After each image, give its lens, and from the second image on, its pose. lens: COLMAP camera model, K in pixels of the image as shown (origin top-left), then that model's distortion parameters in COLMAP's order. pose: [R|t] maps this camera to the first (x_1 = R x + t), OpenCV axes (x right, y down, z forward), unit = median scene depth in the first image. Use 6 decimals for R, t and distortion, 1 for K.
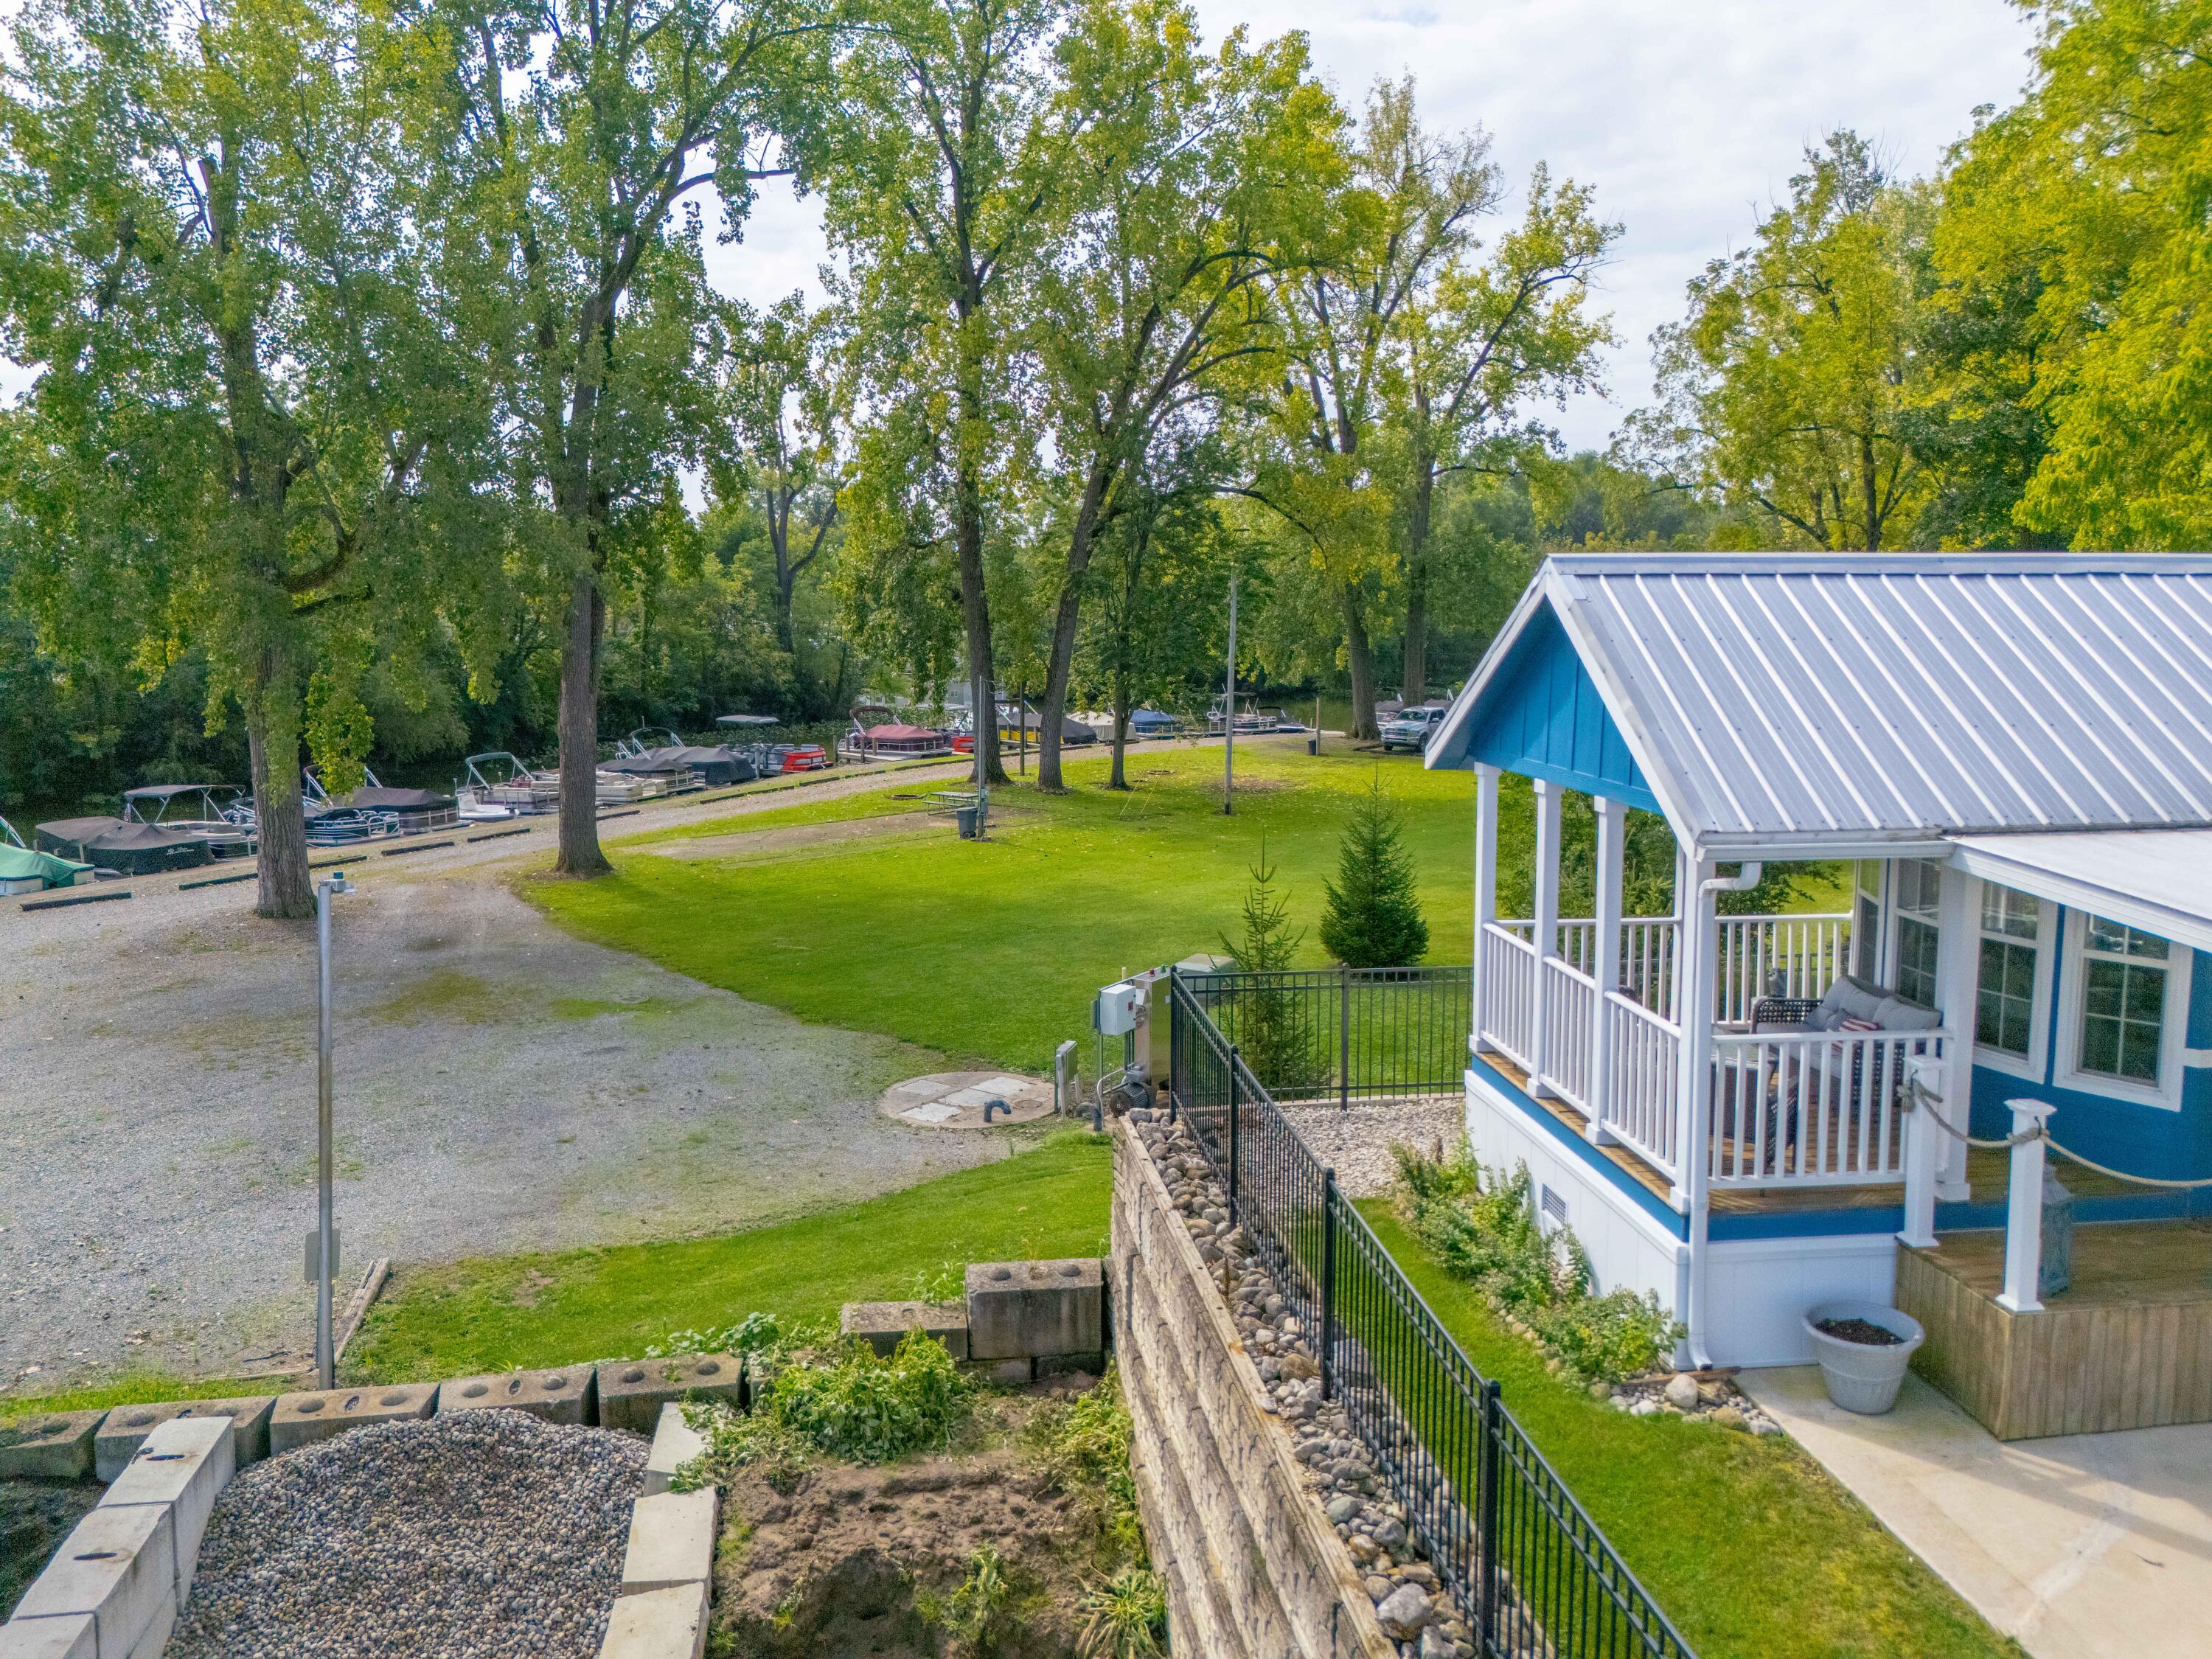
lens RADIAL K [[1633.0, 0, 1110.8], [0, 1633.0, 833.8], [0, 0, 1]] dist [0.063008, -0.062820]
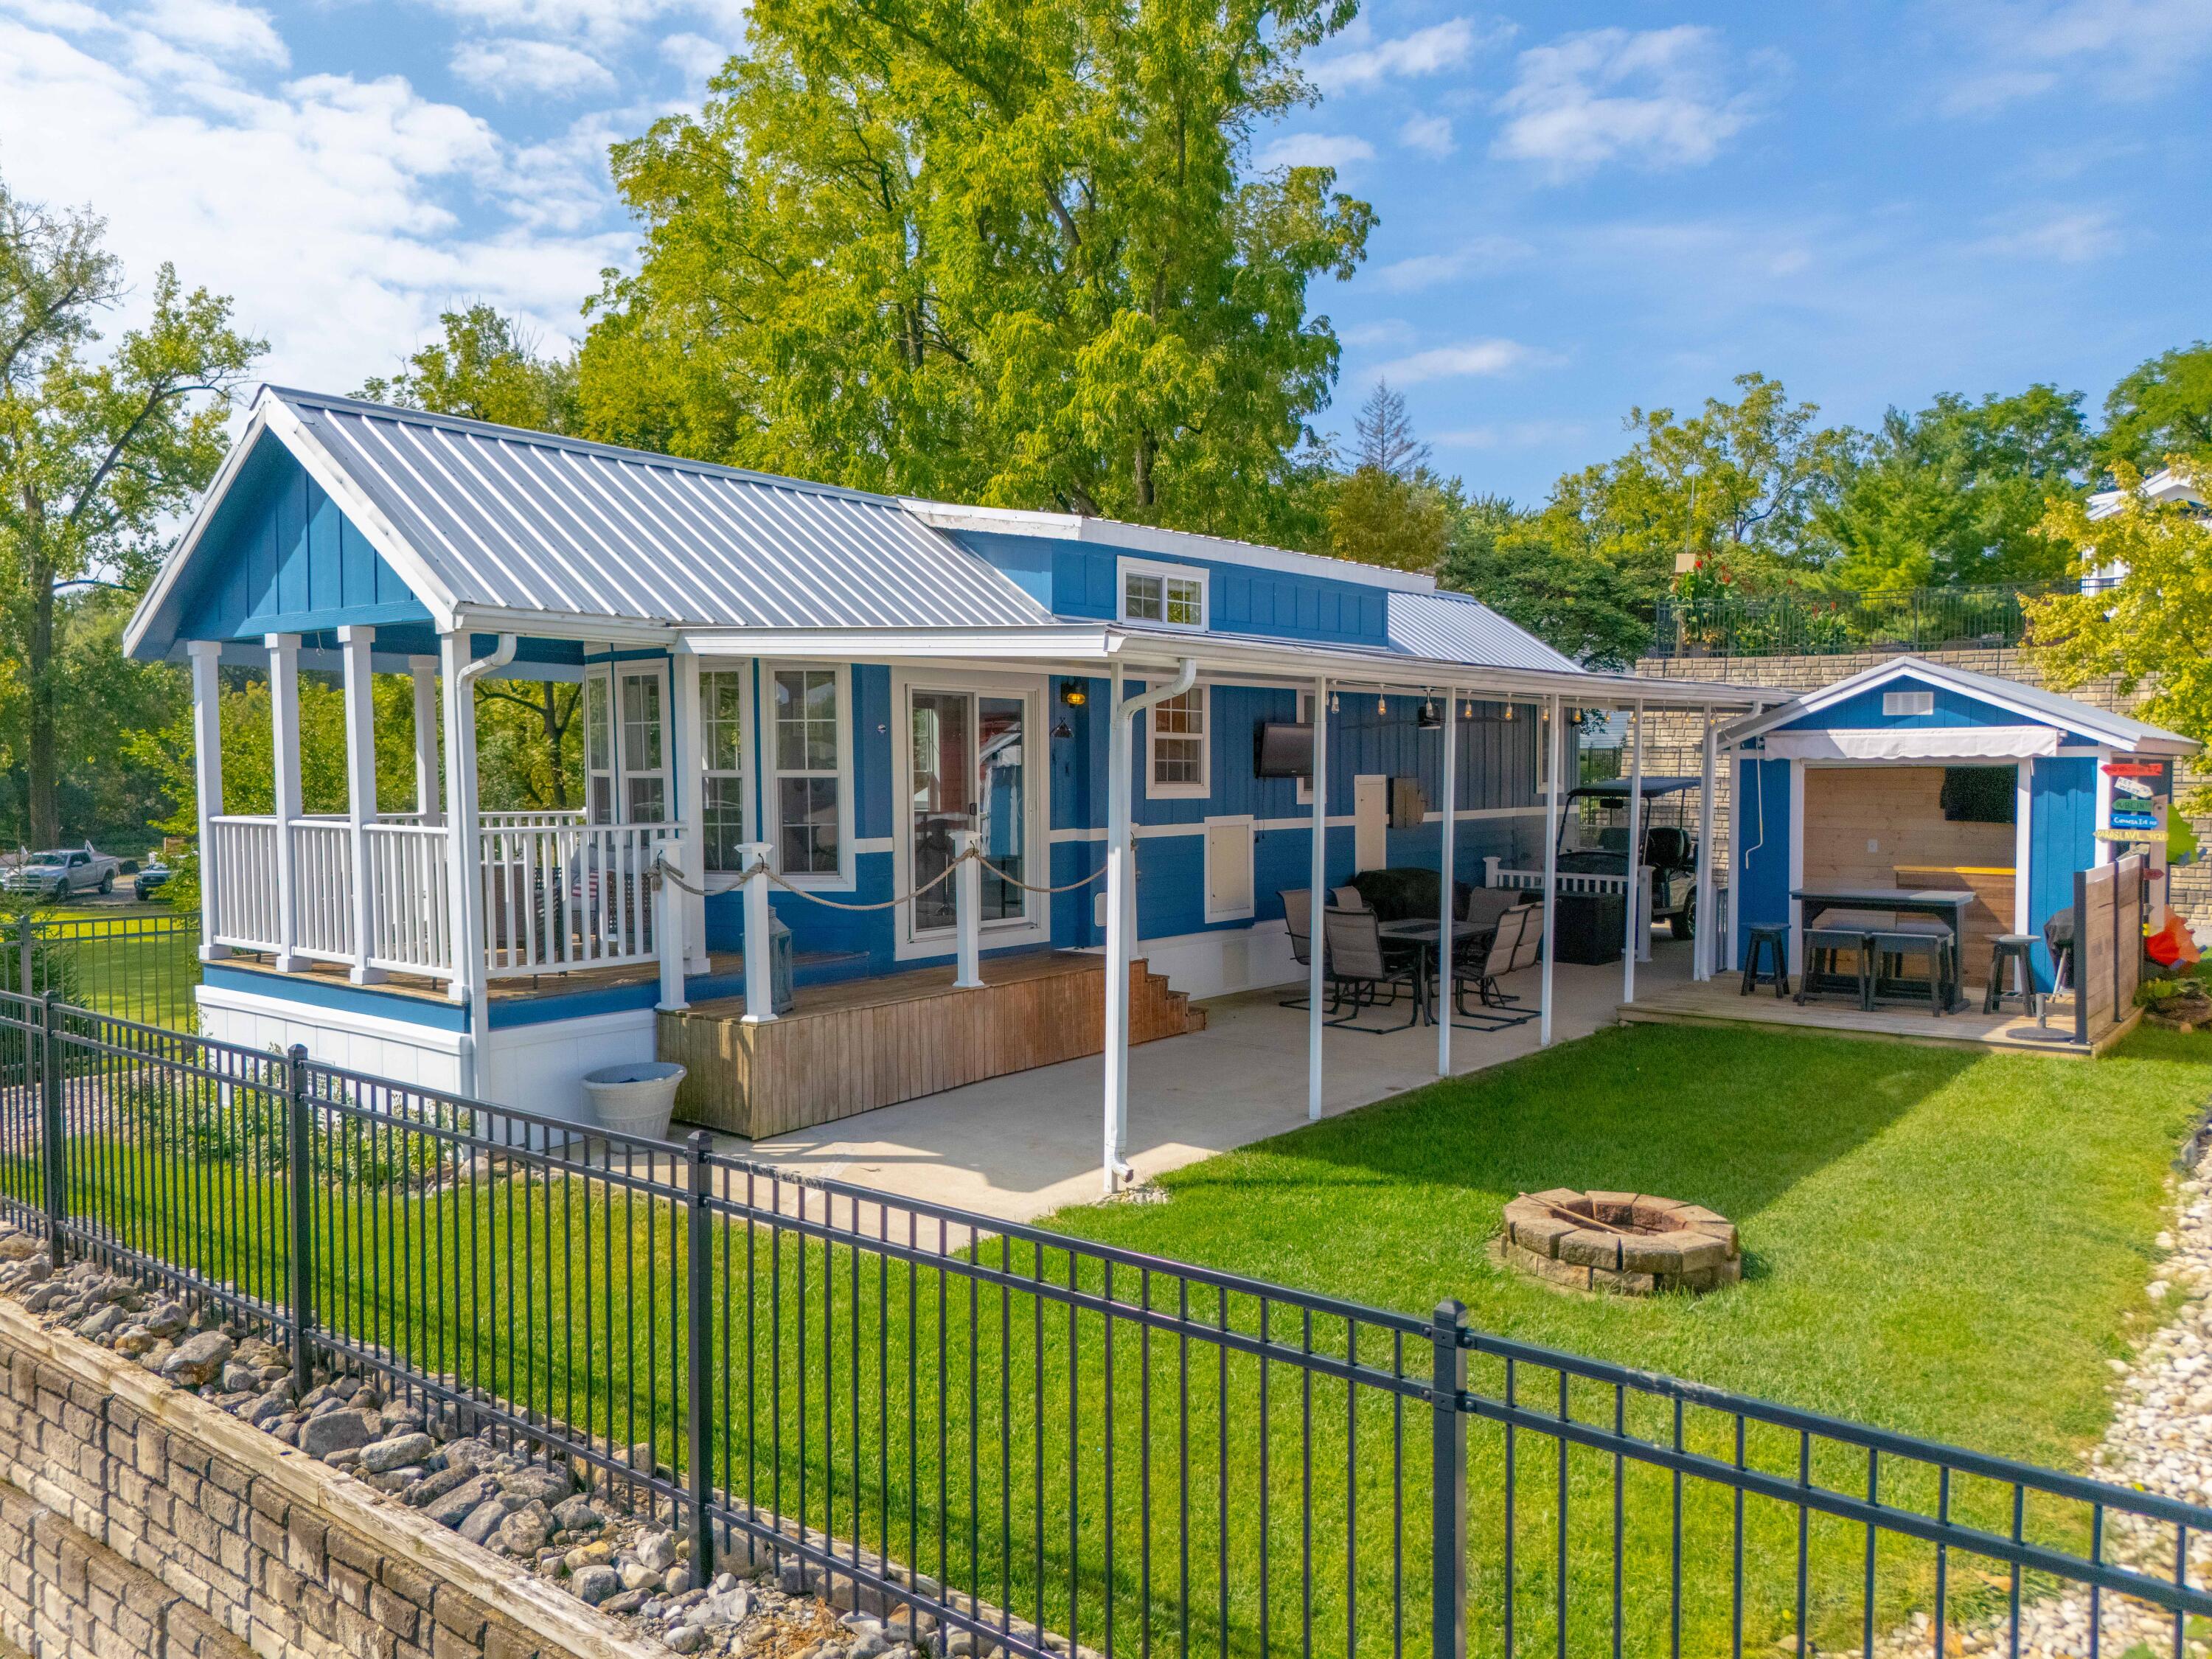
lens RADIAL K [[1633.0, 0, 1110.8], [0, 1633.0, 833.8], [0, 0, 1]] dist [0.063008, -0.062820]
pose [[0.725301, -0.030015, 0.687777, -0.006503], [0.100178, 0.993017, -0.062308, 0.025314], [-0.681104, 0.114092, 0.723243, -0.002228]]
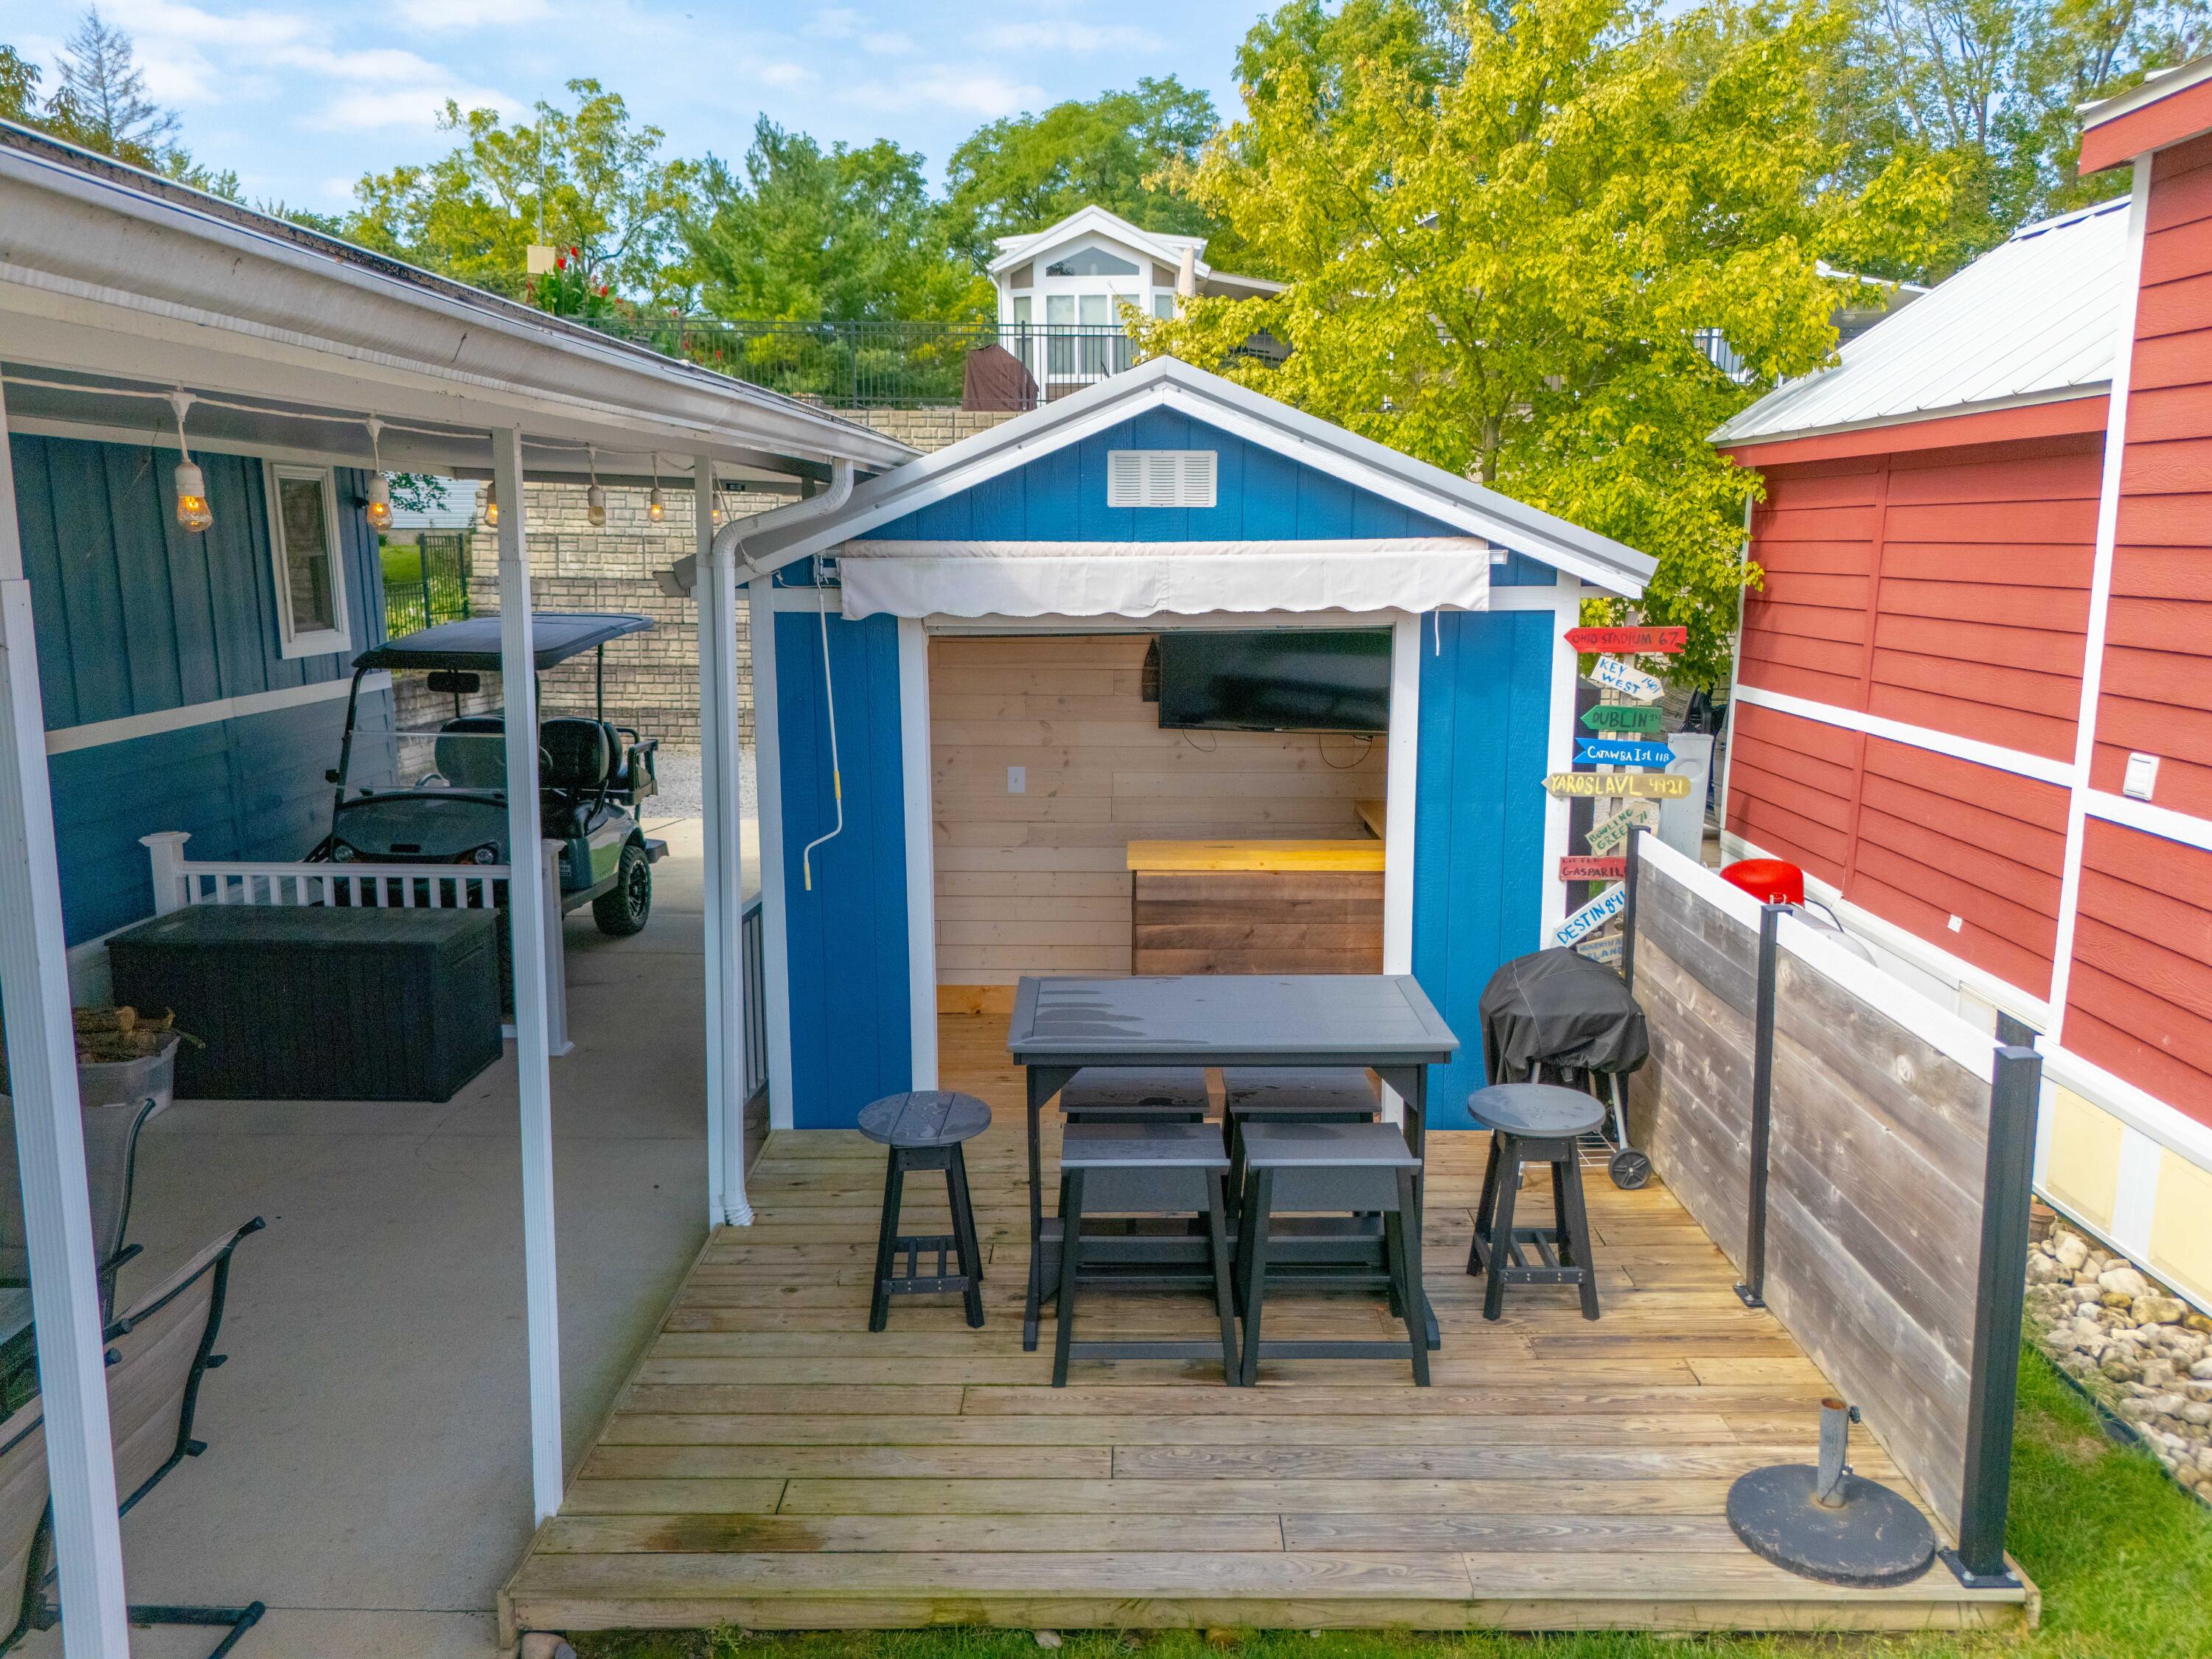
lens RADIAL K [[1633.0, 0, 1110.8], [0, 1633.0, 833.8], [0, 0, 1]] dist [0.063008, -0.062820]
pose [[0.146706, -0.176251, 0.973351, 0.105294], [0.141646, 0.977601, 0.155671, 0.012691], [-0.978986, 0.115033, 0.168385, 0.058371]]
